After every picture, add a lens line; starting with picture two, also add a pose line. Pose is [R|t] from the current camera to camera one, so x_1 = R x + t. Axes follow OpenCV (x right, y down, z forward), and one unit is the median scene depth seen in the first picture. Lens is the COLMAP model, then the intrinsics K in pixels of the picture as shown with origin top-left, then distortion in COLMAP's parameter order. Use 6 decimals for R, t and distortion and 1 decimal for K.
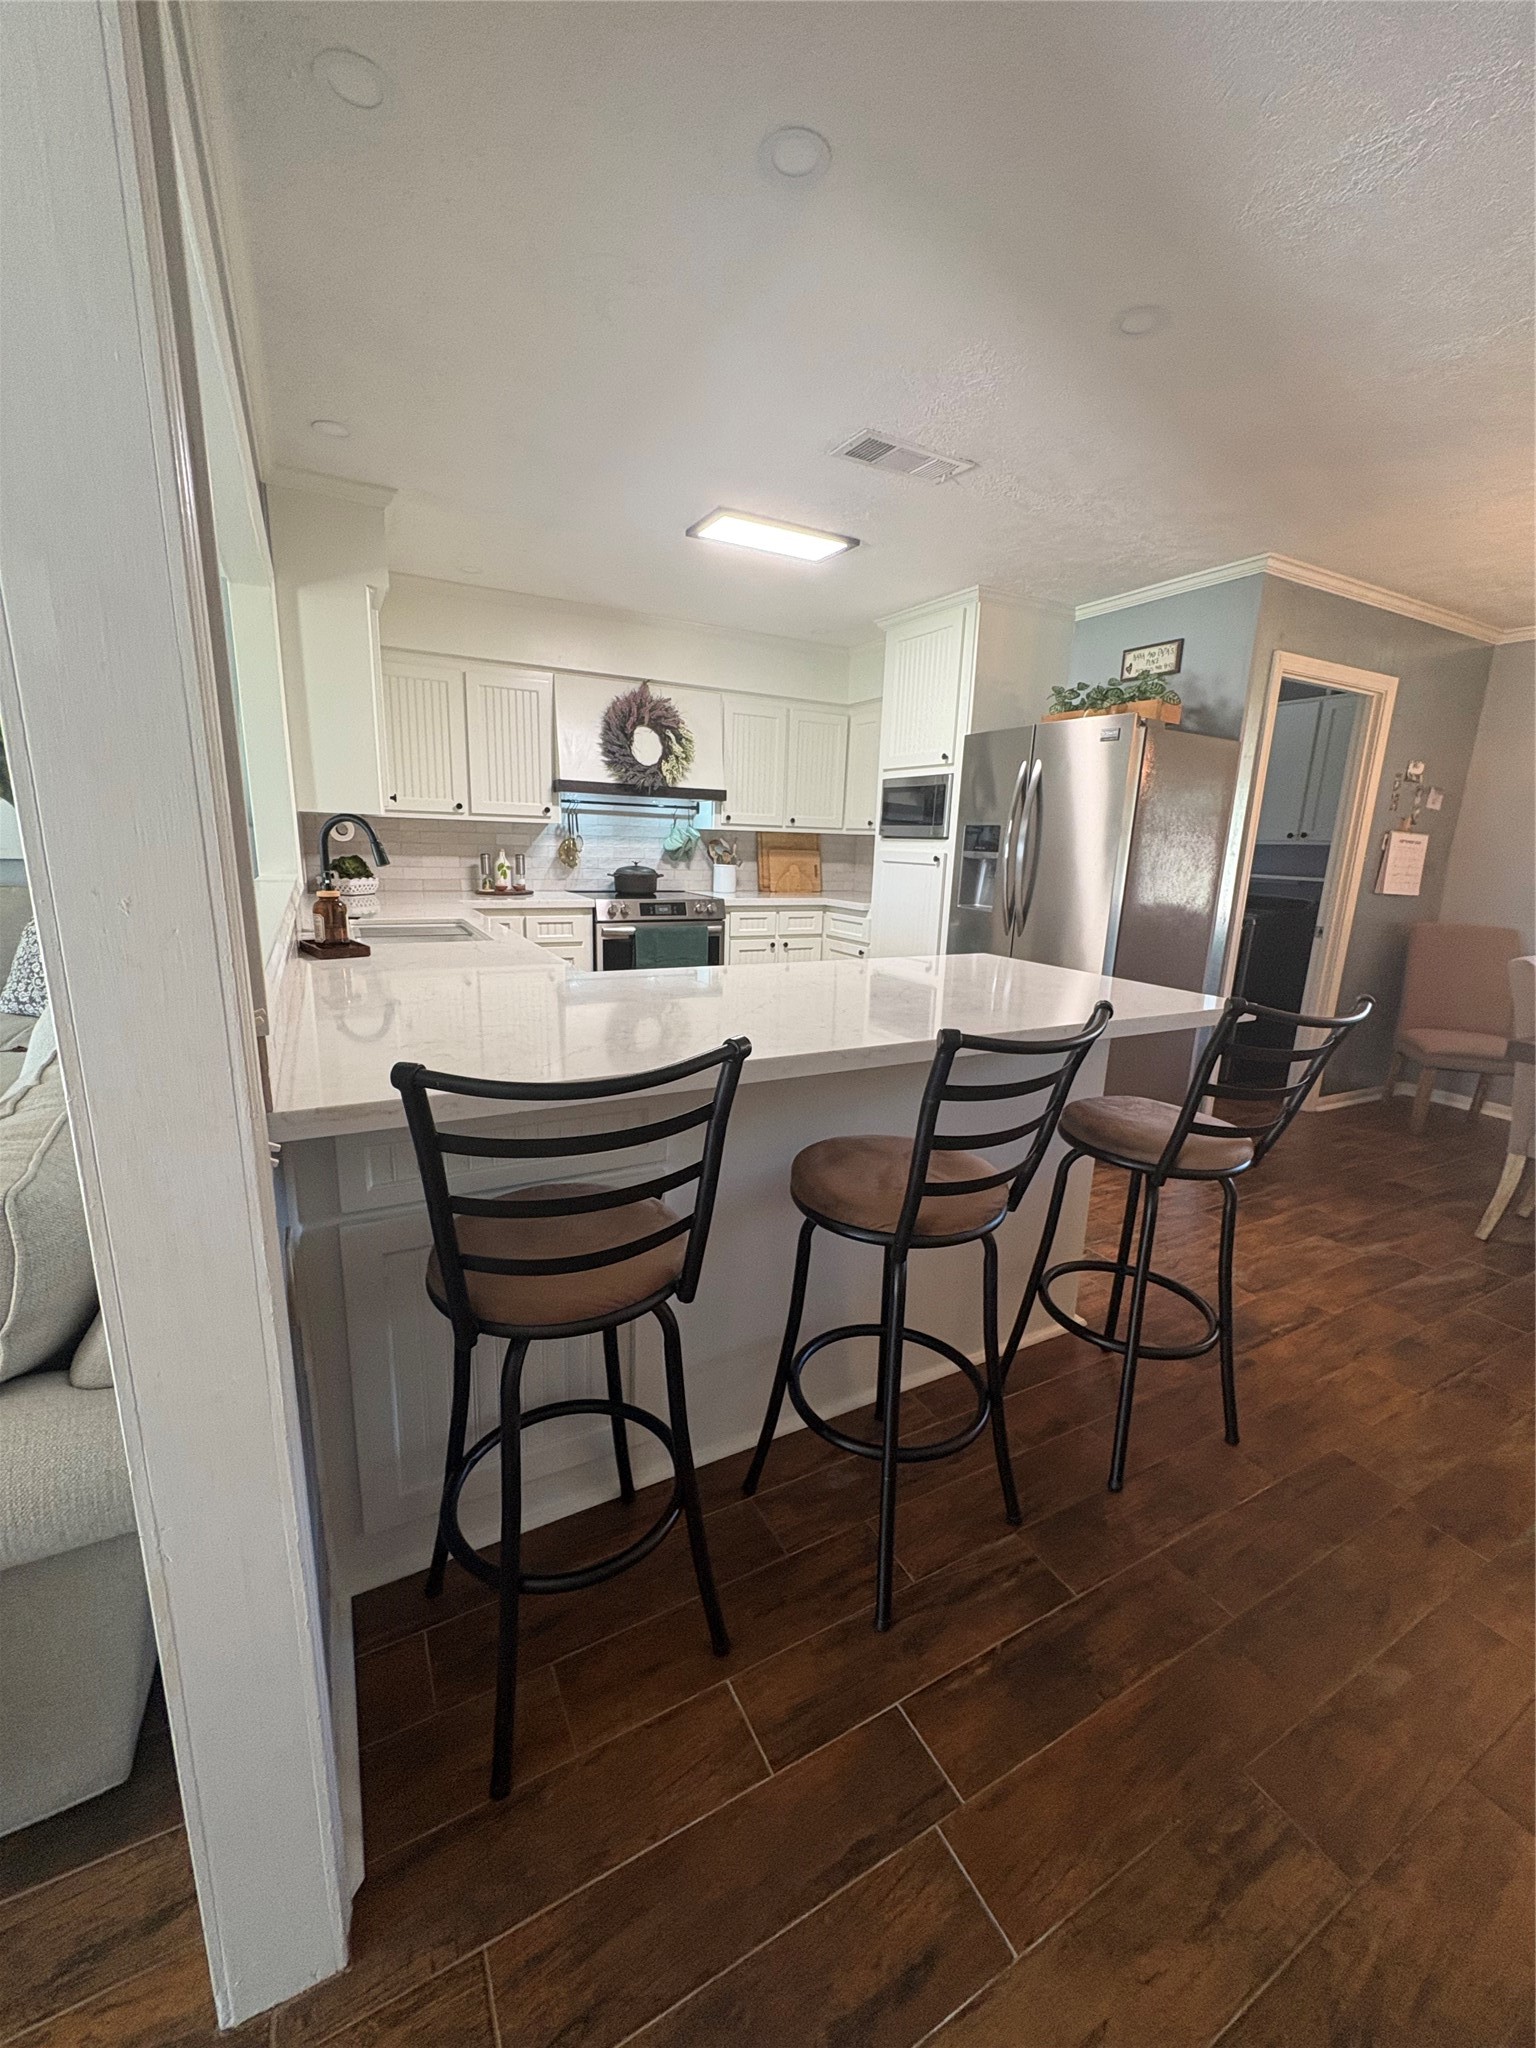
lens RADIAL K [[812.5, 0, 768.0], [0, 812.5, 1024.0], [0, 0, 1]] dist [-0.001873, 0.000455]
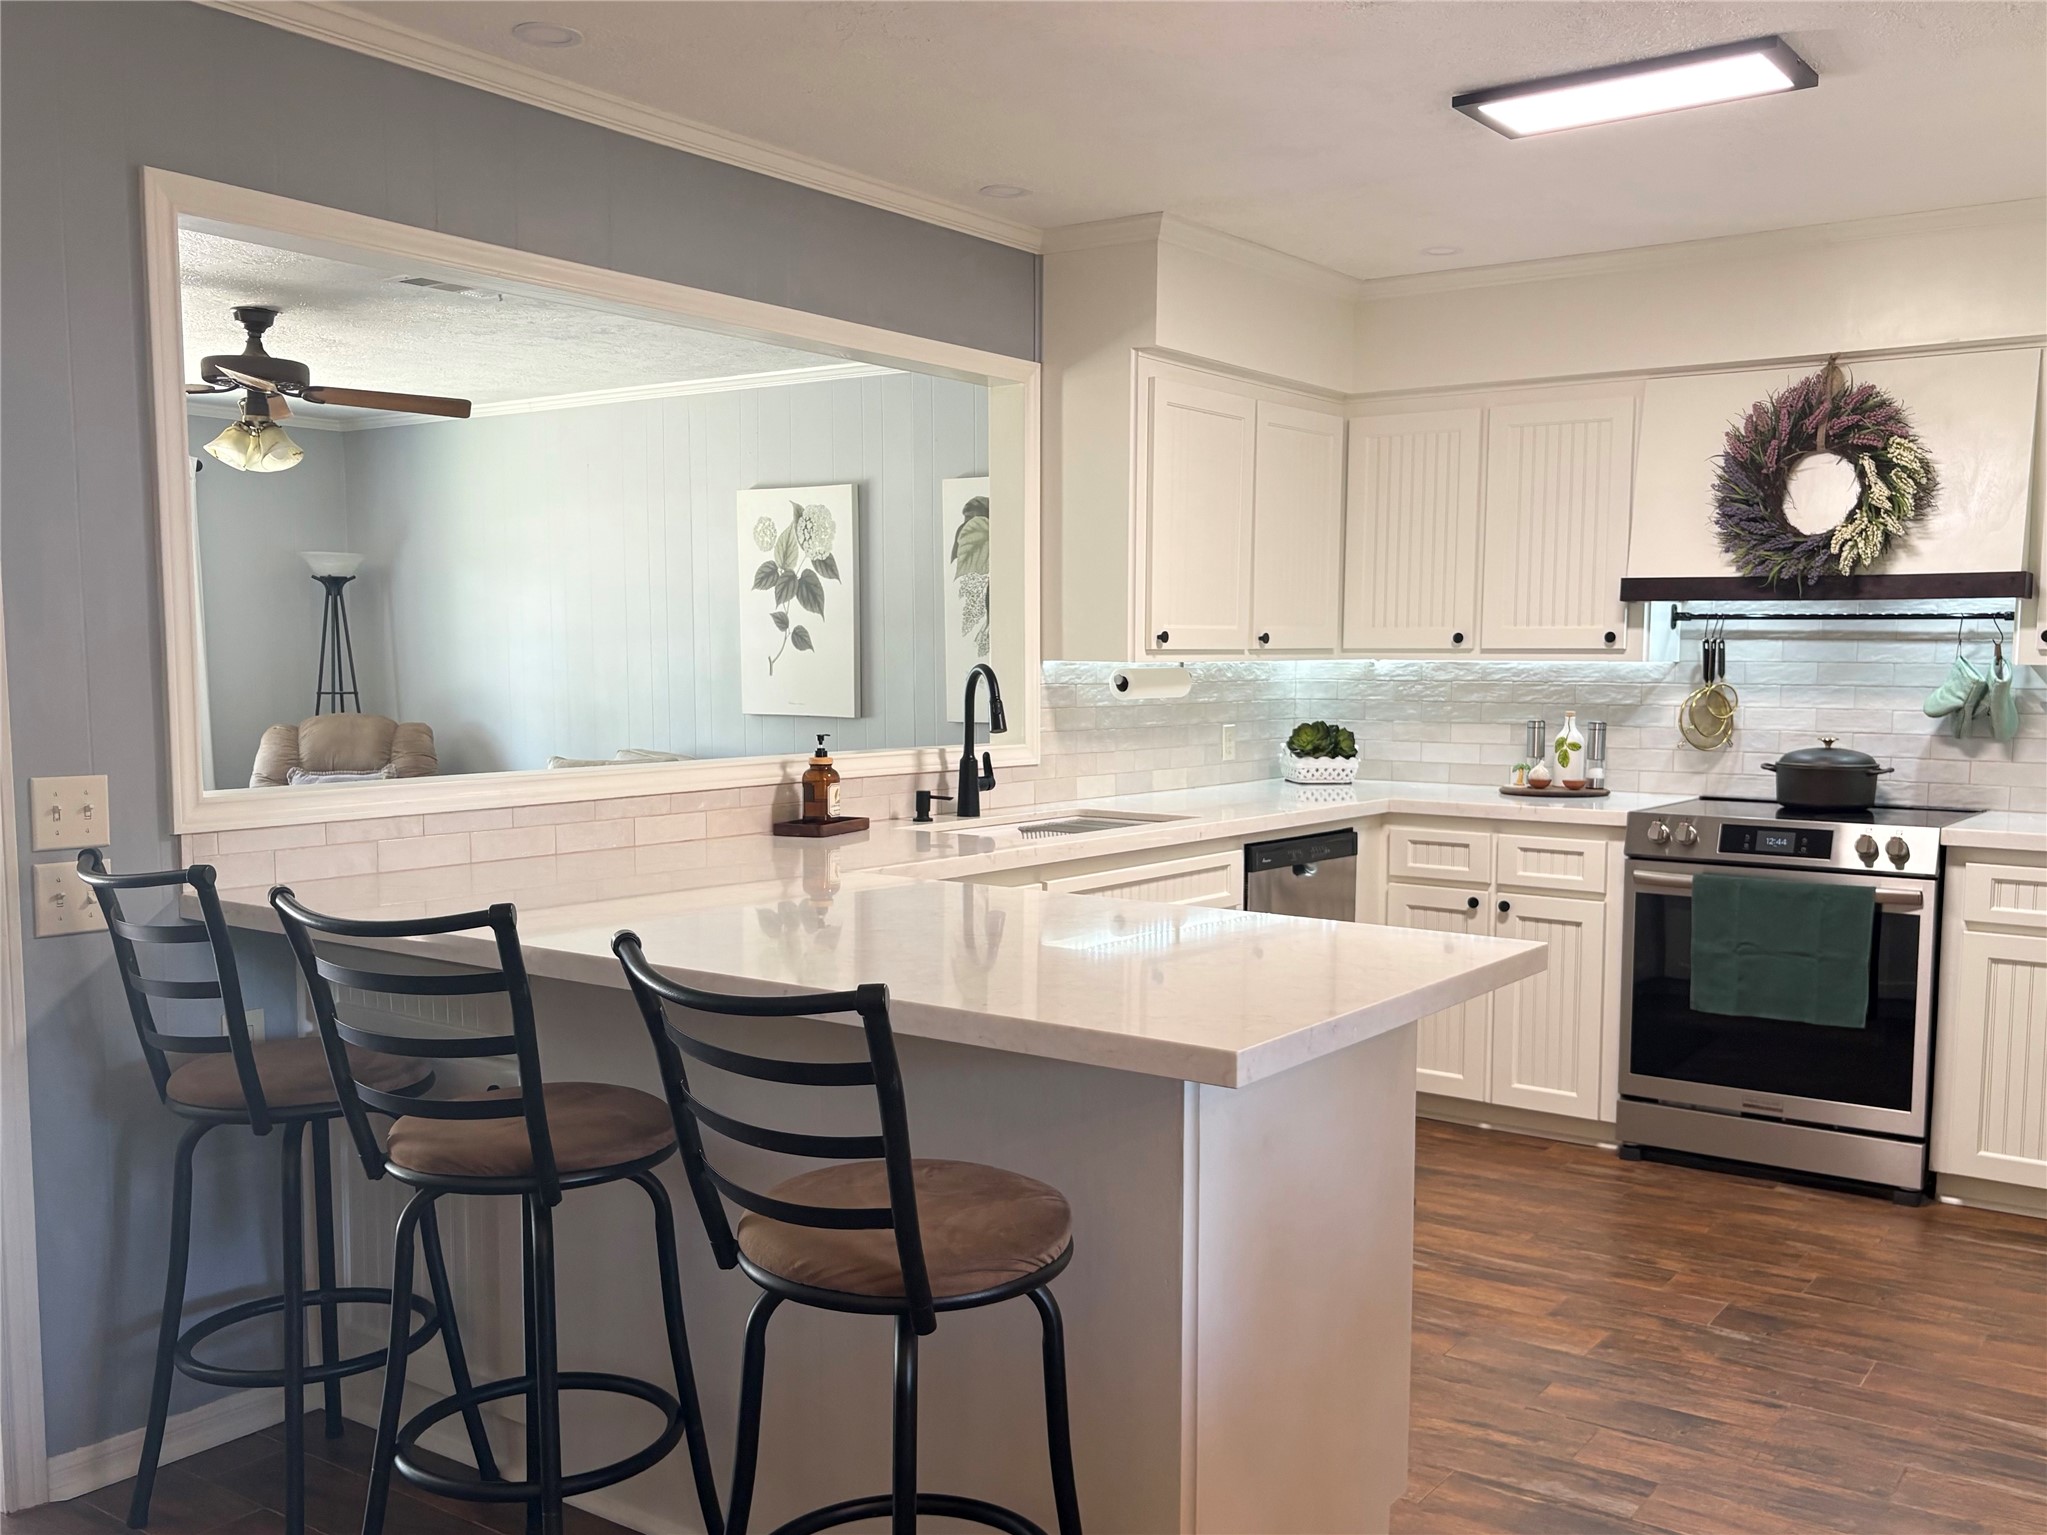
lens RADIAL K [[1832.3, 0, 1095.8], [0, 1832.3, 815.9], [0, 0, 1]] dist [0.043410, 0.005056]
pose [[0.454114, 0.049487, -0.889568, 0.625679], [-0.190704, 0.980714, -0.042795, -0.039374], [0.870294, 0.189078, 0.454794, 0.202536]]
